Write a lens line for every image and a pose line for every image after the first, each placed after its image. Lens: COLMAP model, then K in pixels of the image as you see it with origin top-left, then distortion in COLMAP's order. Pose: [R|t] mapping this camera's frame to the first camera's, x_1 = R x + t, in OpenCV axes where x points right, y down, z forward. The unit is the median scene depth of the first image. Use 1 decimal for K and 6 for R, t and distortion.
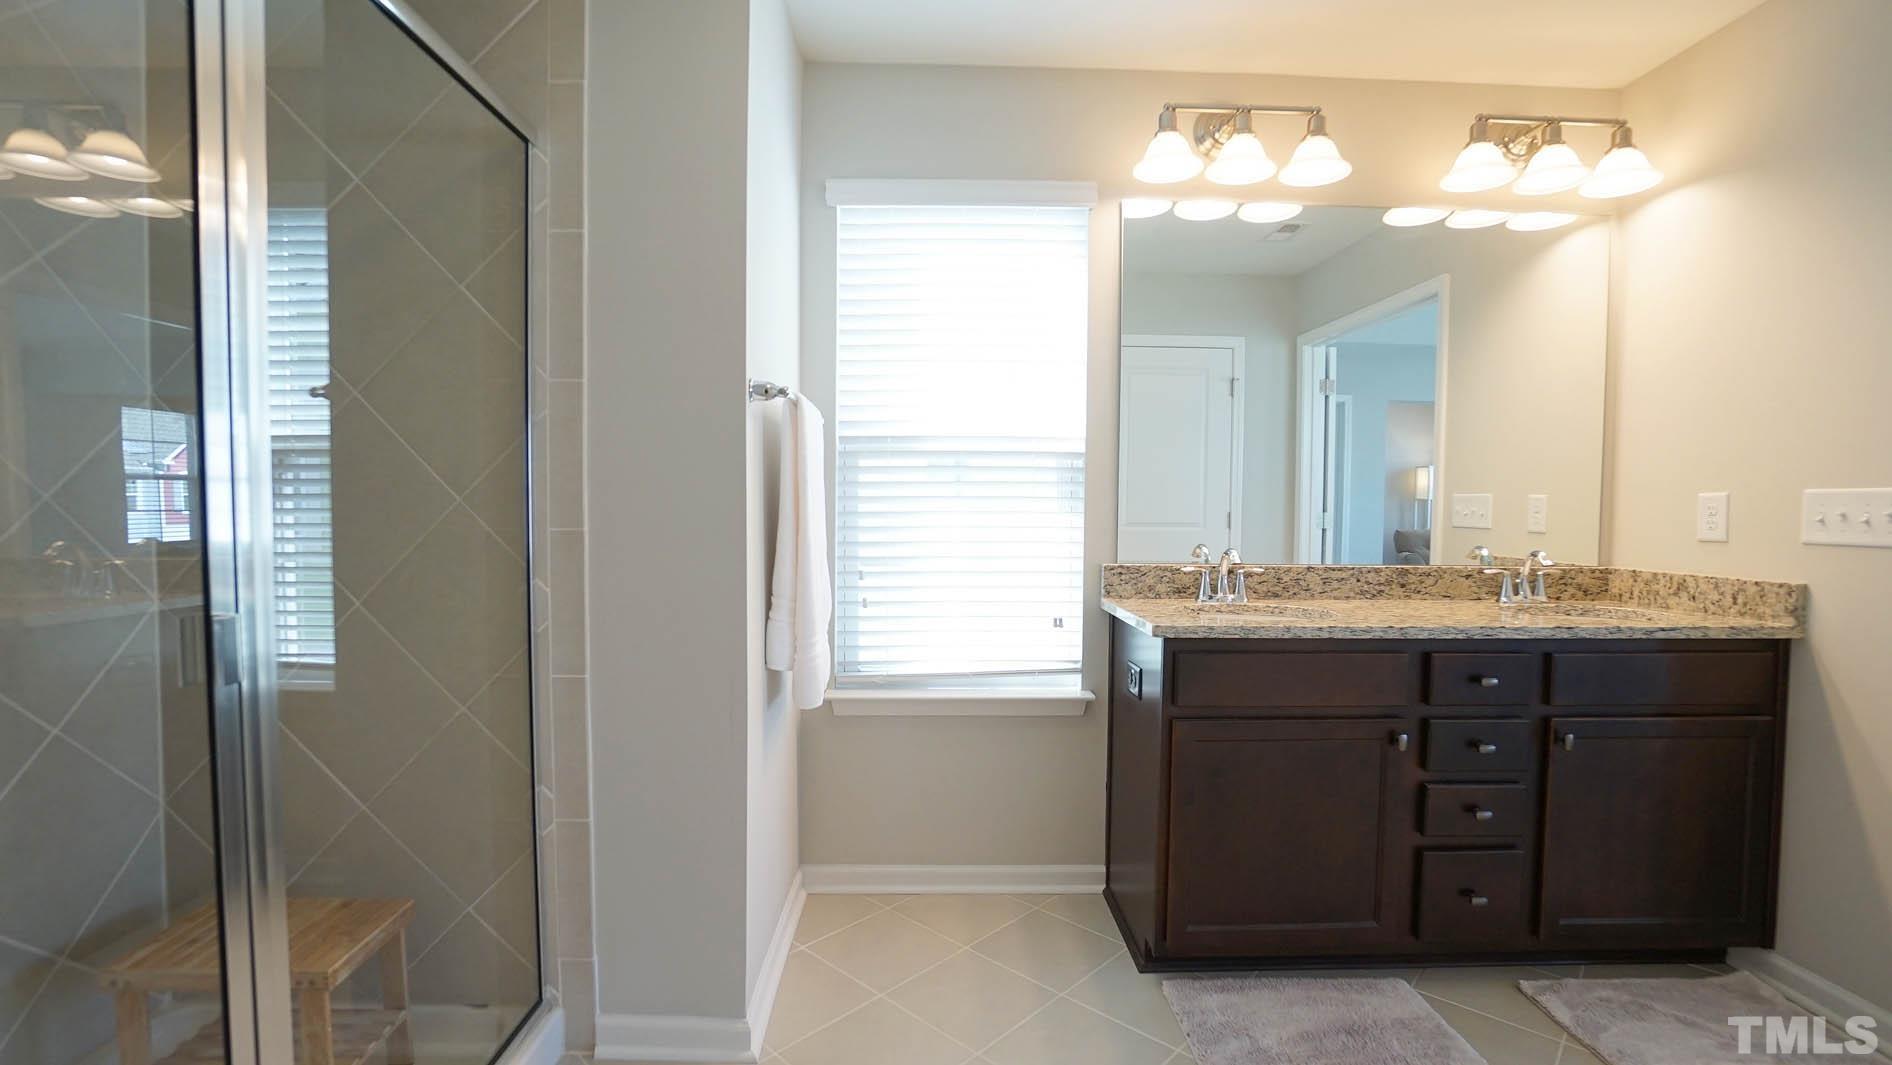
lens RADIAL K [[838.2, 0, 934.0], [0, 838.2, 539.3], [0, 0, 1]] dist [-0.063339, 0.023881]
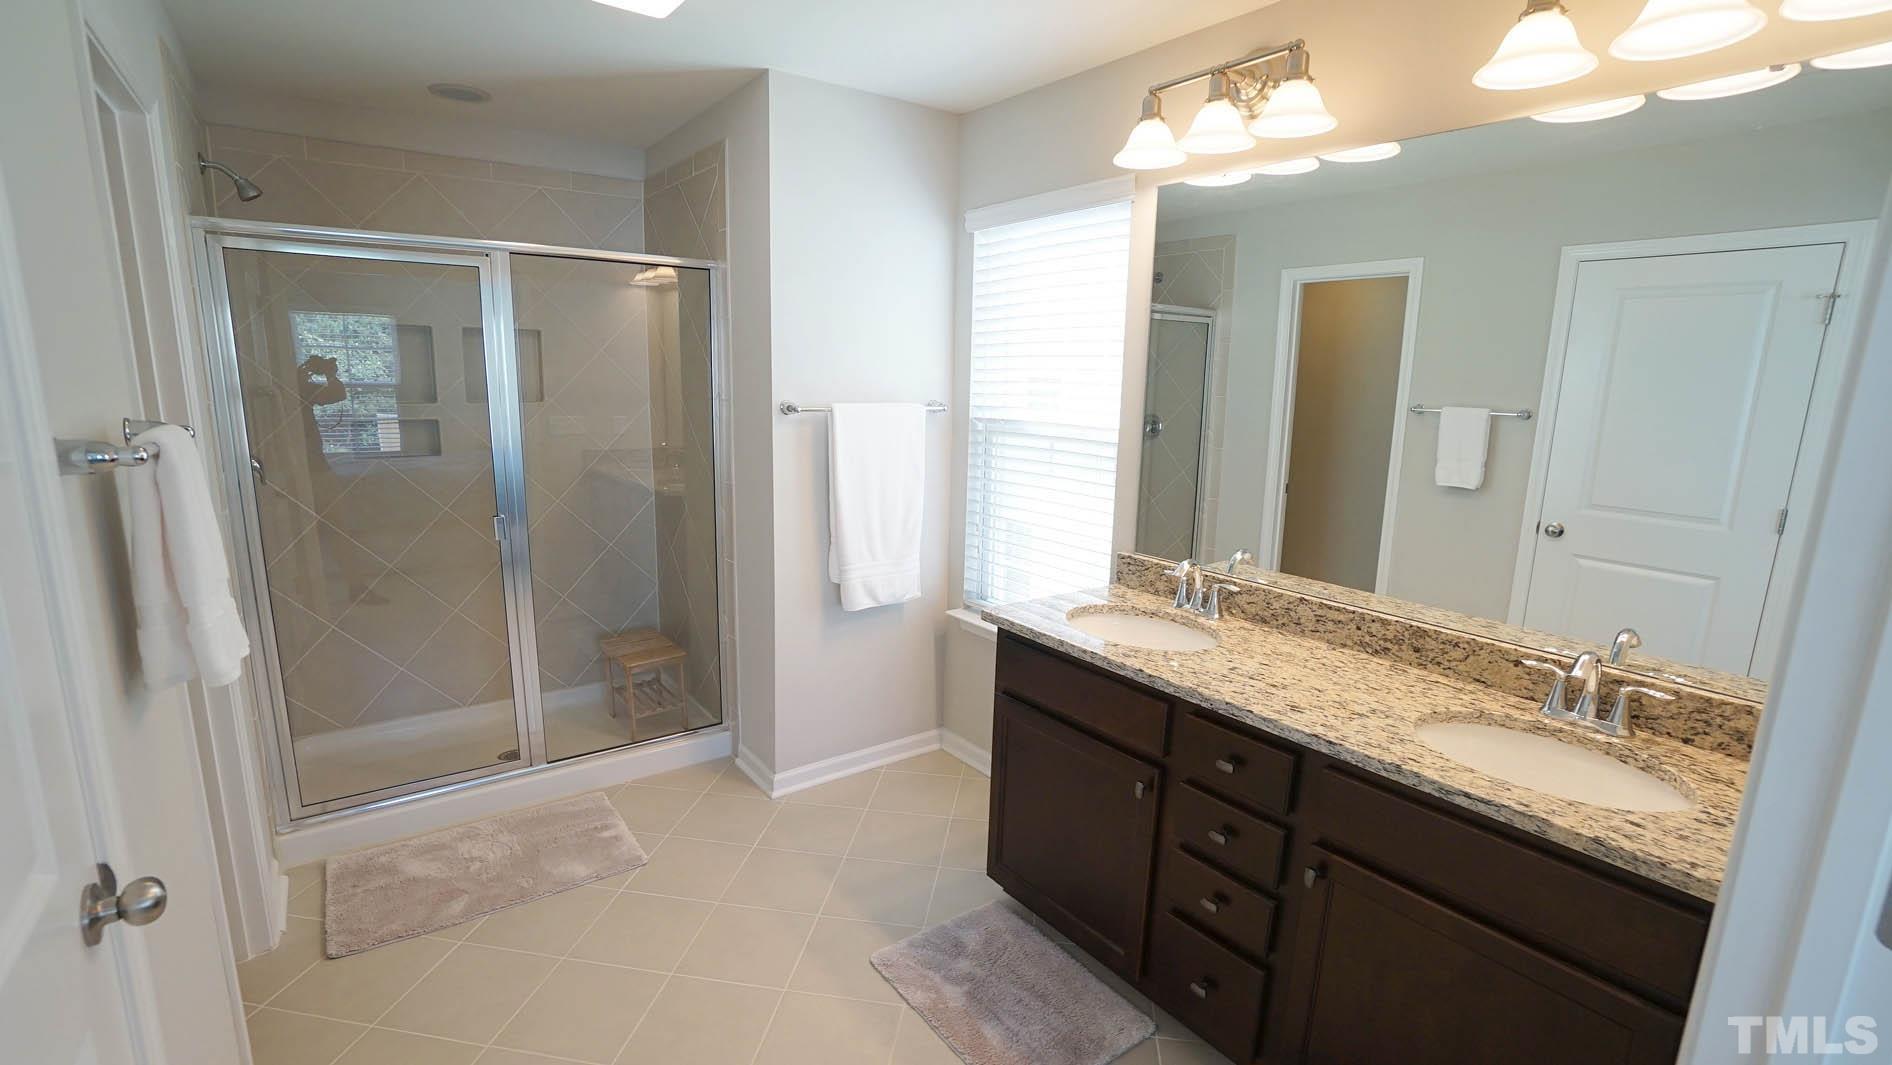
lens RADIAL K [[838.2, 0, 934.0], [0, 838.2, 539.3], [0, 0, 1]] dist [-0.063339, 0.023881]
pose [[0.578797, 0.164407, -0.798727, 0.903039], [-0.052831, 0.984968, 0.164459, -0.146064], [0.813759, -0.052991, 0.578782, 0.201827]]
